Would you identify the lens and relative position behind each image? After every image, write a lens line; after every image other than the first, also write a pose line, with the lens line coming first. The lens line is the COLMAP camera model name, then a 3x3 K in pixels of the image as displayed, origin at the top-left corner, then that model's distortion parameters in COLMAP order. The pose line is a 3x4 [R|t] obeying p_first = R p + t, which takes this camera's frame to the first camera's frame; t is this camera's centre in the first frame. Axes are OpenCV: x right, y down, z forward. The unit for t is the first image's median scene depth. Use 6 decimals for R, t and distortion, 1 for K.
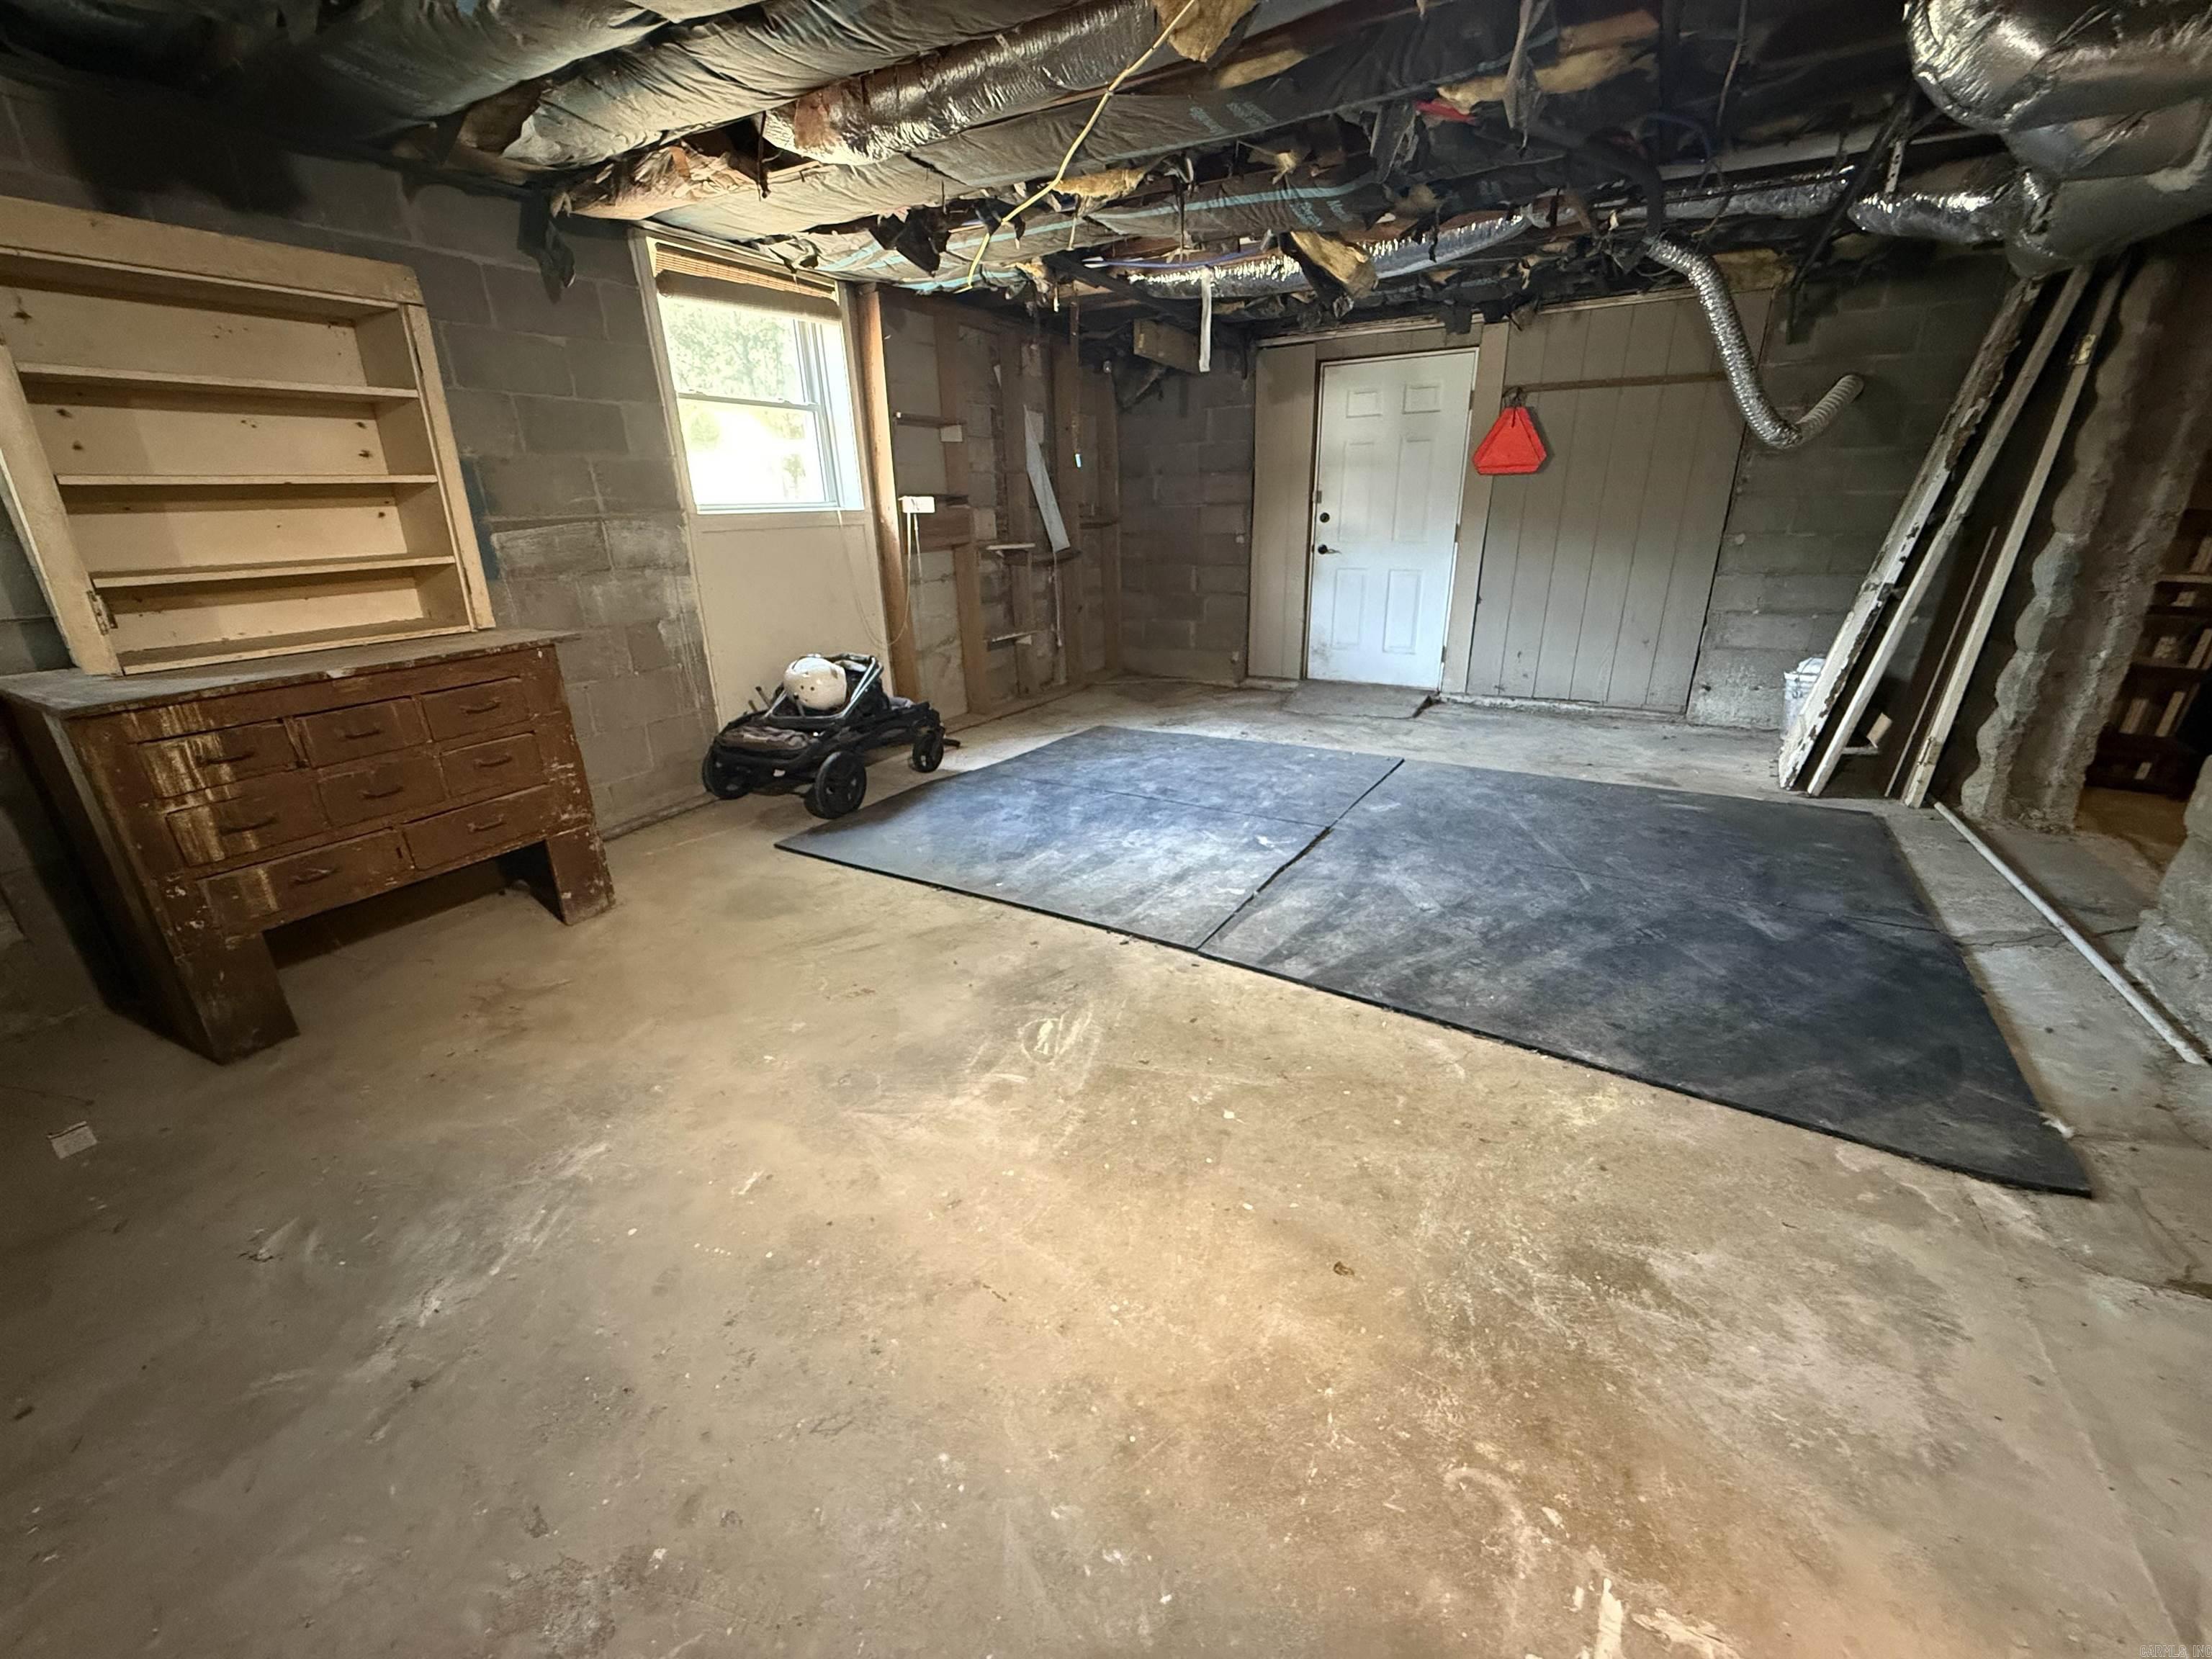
lens RADIAL K [[884.3, 0, 1099.9], [0, 884.3, 834.2], [0, 0, 1]] dist [0.001441, 0.000364]
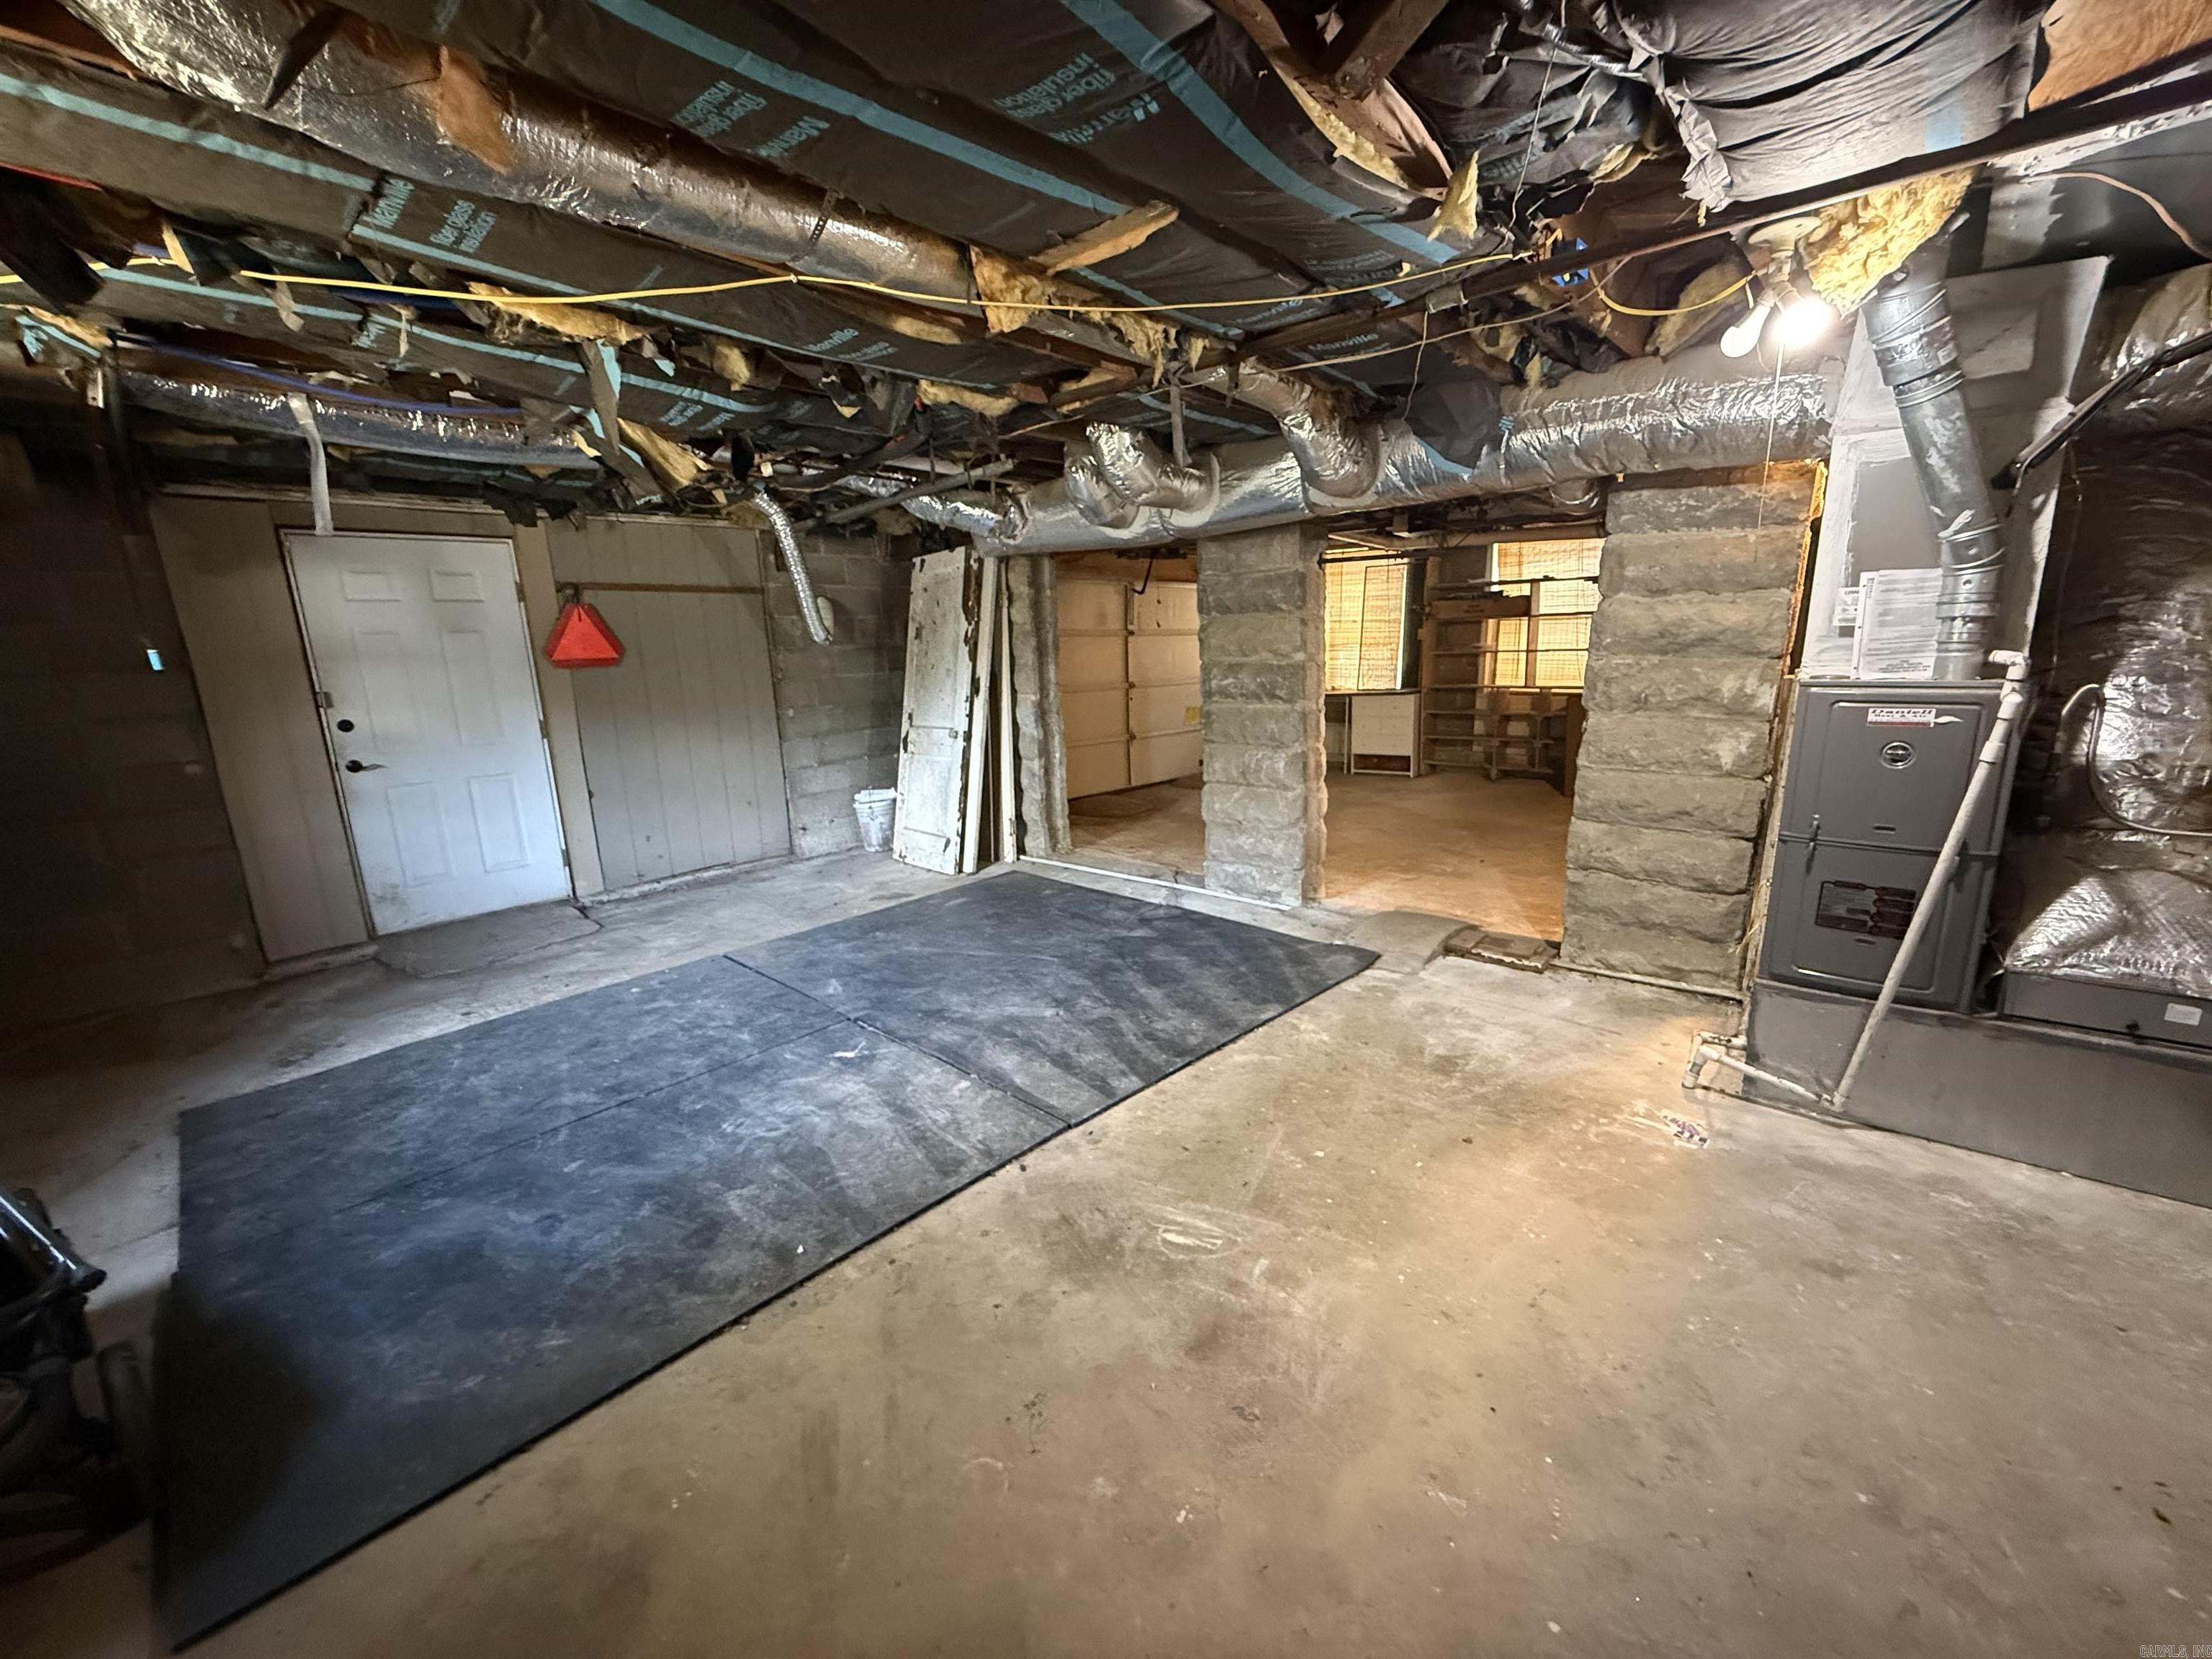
lens RADIAL K [[884.3, 0, 1104.4], [0, 884.3, 830.3], [0, 0, 1]] dist [0.001441, 0.000364]
pose [[0.210049, -0.195265, 0.957993, -0.624133], [0.374900, 0.921039, 0.105532, -0.214546], [-0.902956, 0.336985, 0.266668, 0.470400]]
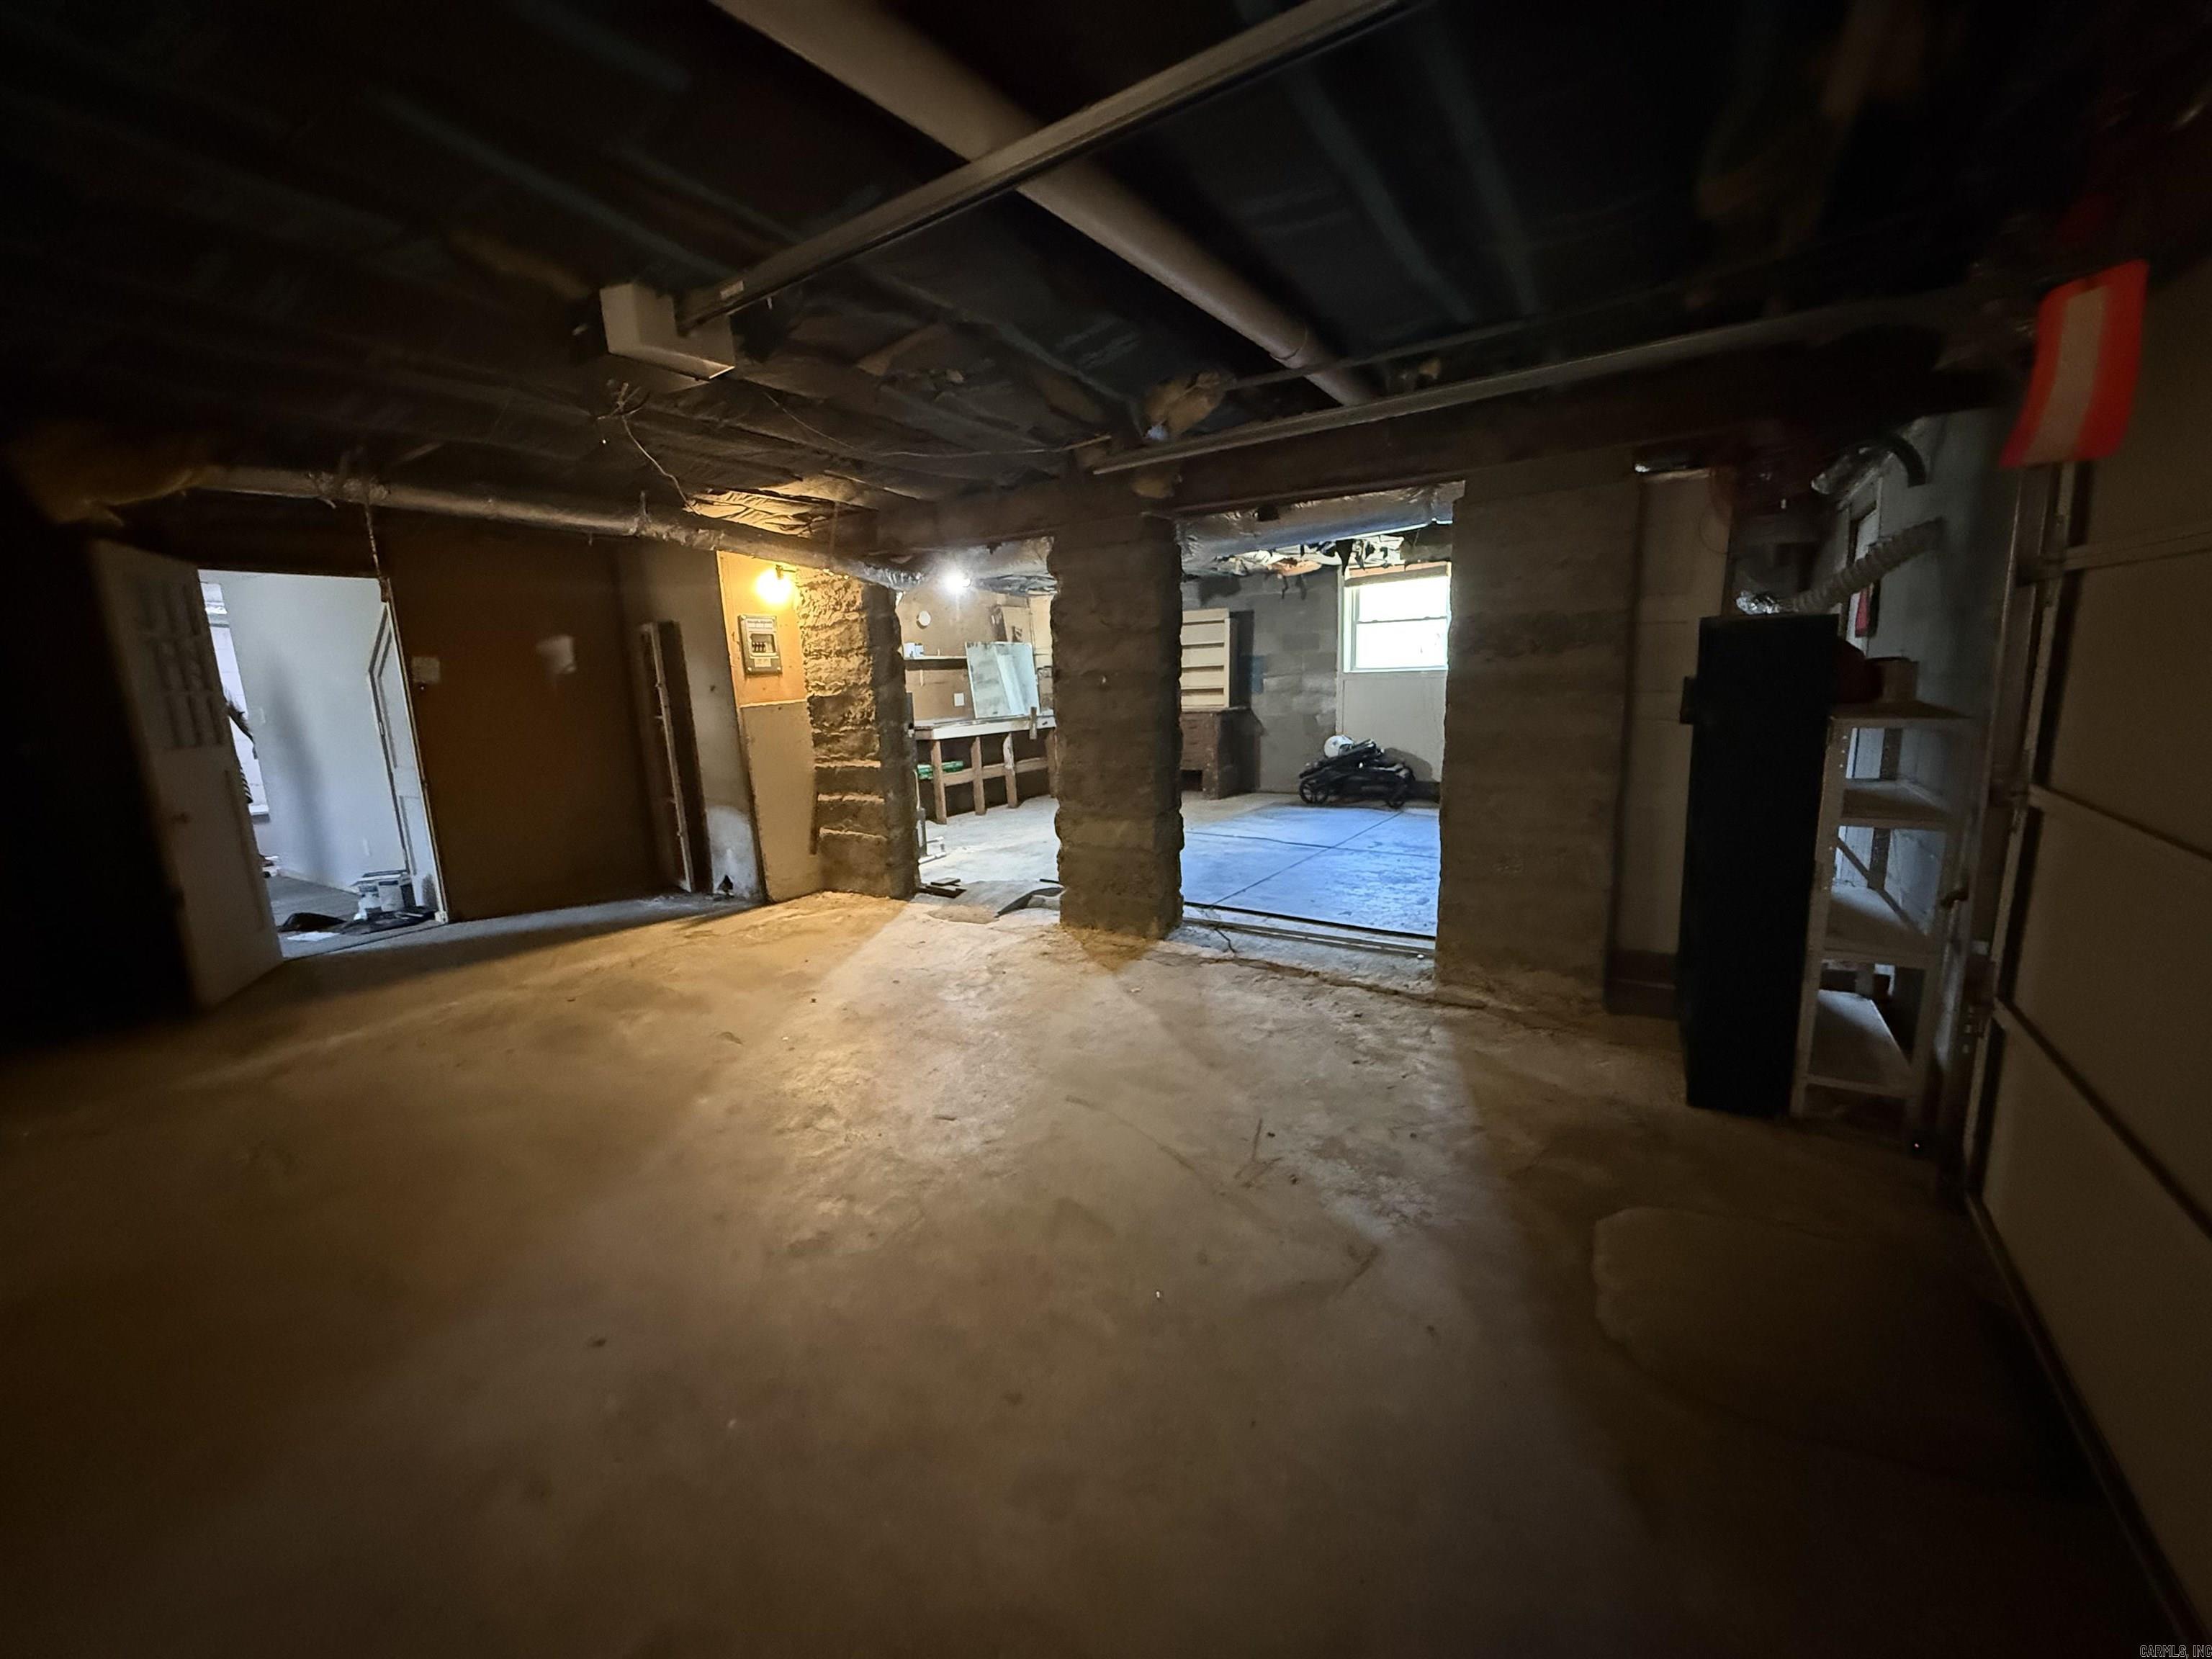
lens RADIAL K [[884.3, 0, 1105.0], [0, 884.3, 834.5], [0, 0, 1]] dist [0.001441, 0.000364]
pose [[-0.062251, 0.199493, -0.977920, 1.216720], [-0.317502, 0.924961, 0.208901, -0.157171], [0.946212, 0.323496, 0.005760, 0.327804]]
